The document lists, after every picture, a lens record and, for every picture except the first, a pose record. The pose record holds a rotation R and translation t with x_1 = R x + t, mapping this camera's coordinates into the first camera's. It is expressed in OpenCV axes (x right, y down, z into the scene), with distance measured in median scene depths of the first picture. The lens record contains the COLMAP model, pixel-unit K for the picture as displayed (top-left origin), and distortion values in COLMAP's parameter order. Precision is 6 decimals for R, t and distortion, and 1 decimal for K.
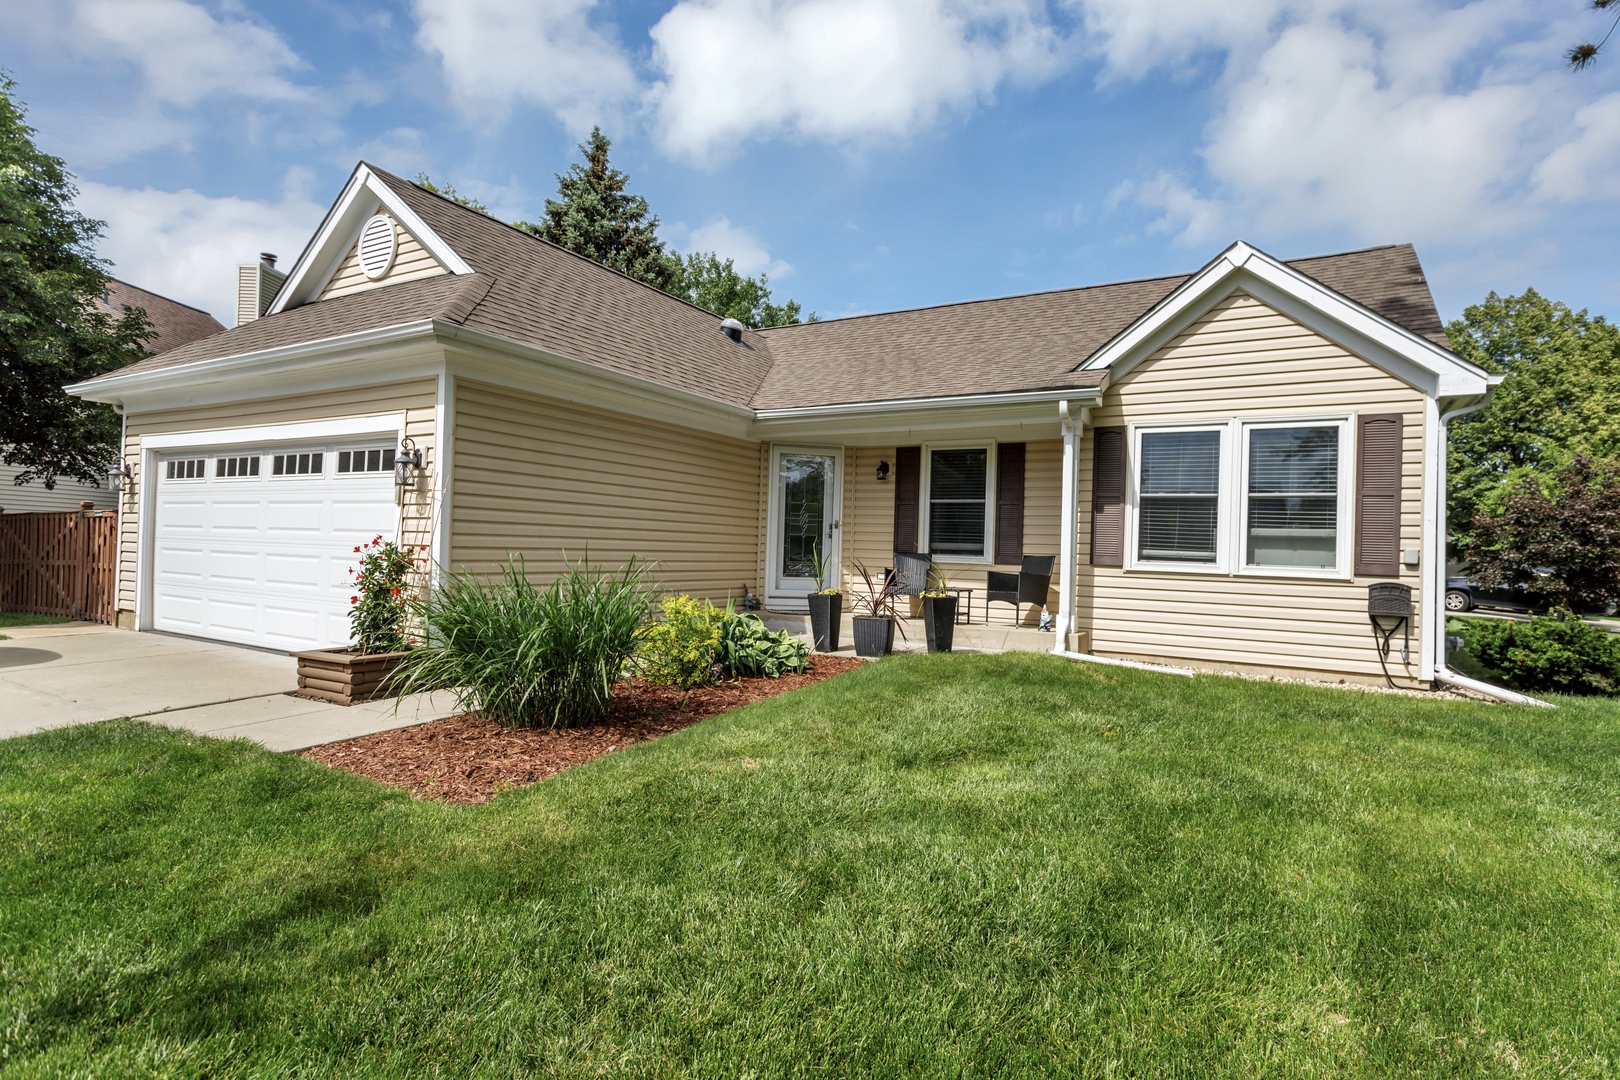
lens RADIAL K [[779.8, 0, 847.9], [0, 779.8, 530.9], [0, 0, 1]] dist [-0.000372, -0.000033]
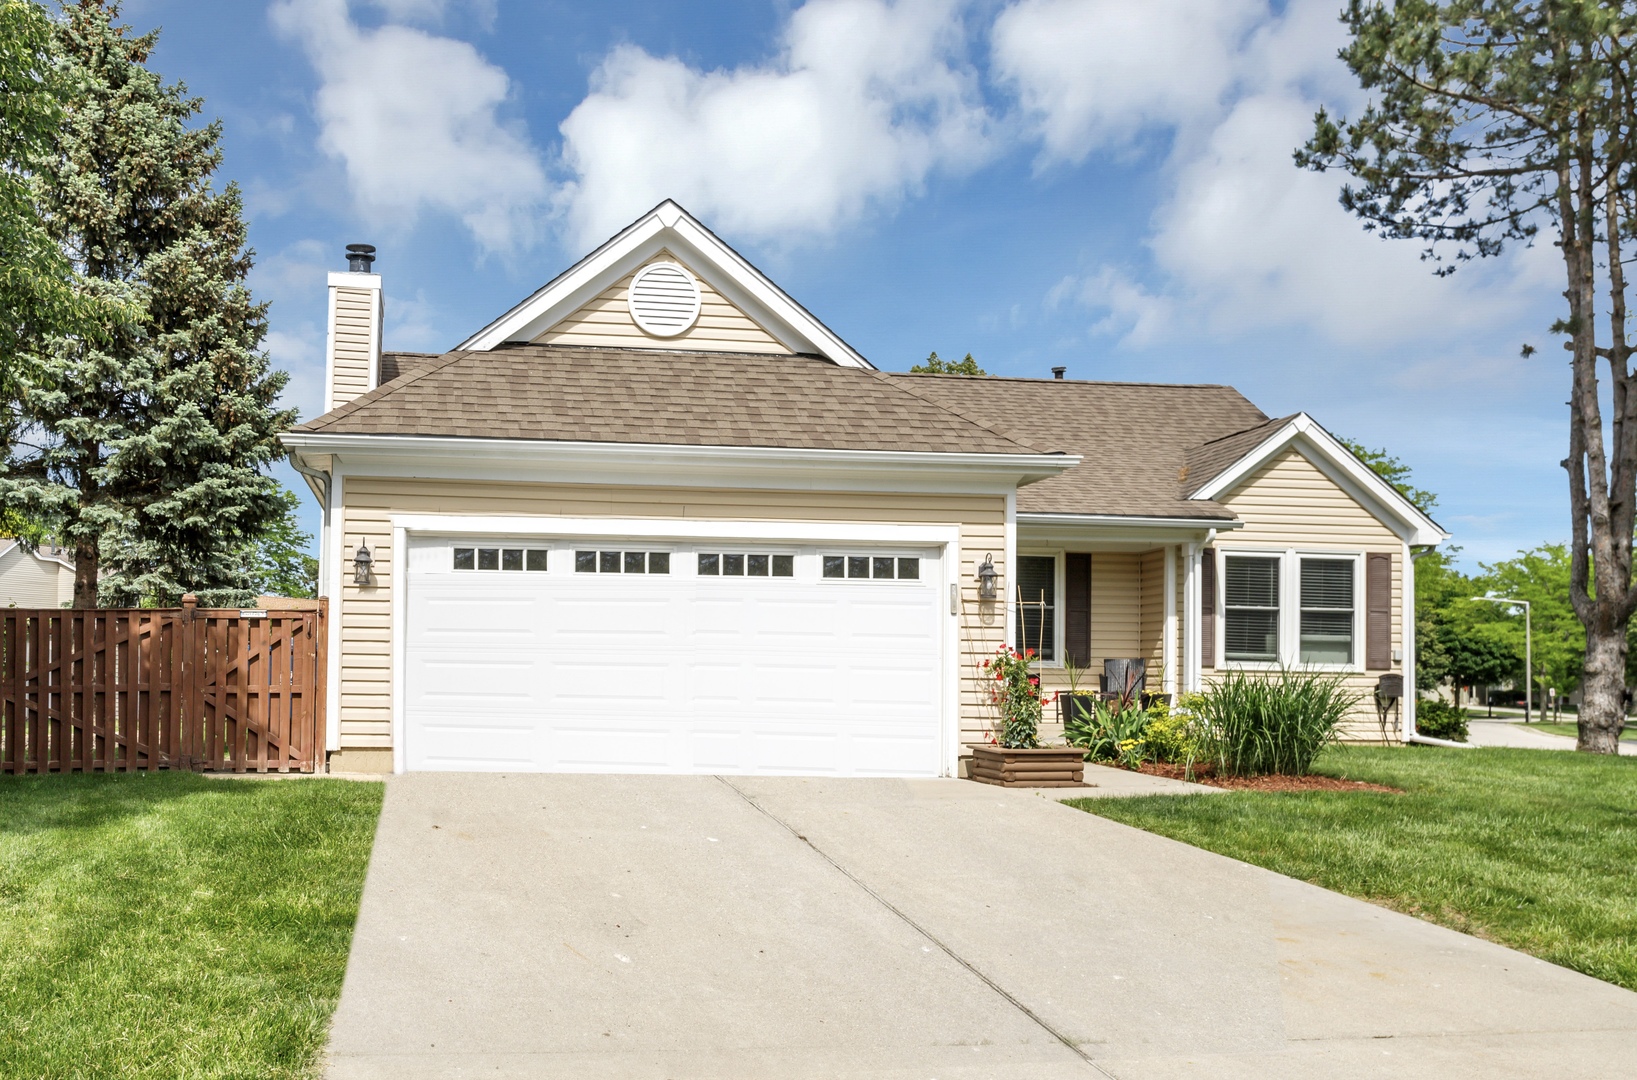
lens RADIAL K [[1193.0, 0, 817.9], [0, 1193.0, 630.2], [0, 0, 1]] dist [0.002099, -0.000722]
pose [[0.817381, 0.001533, 0.576095, -1.313695], [-0.001662, 0.999999, -0.000304, -0.009269], [-0.576095, -0.000709, 0.817382, -0.155434]]
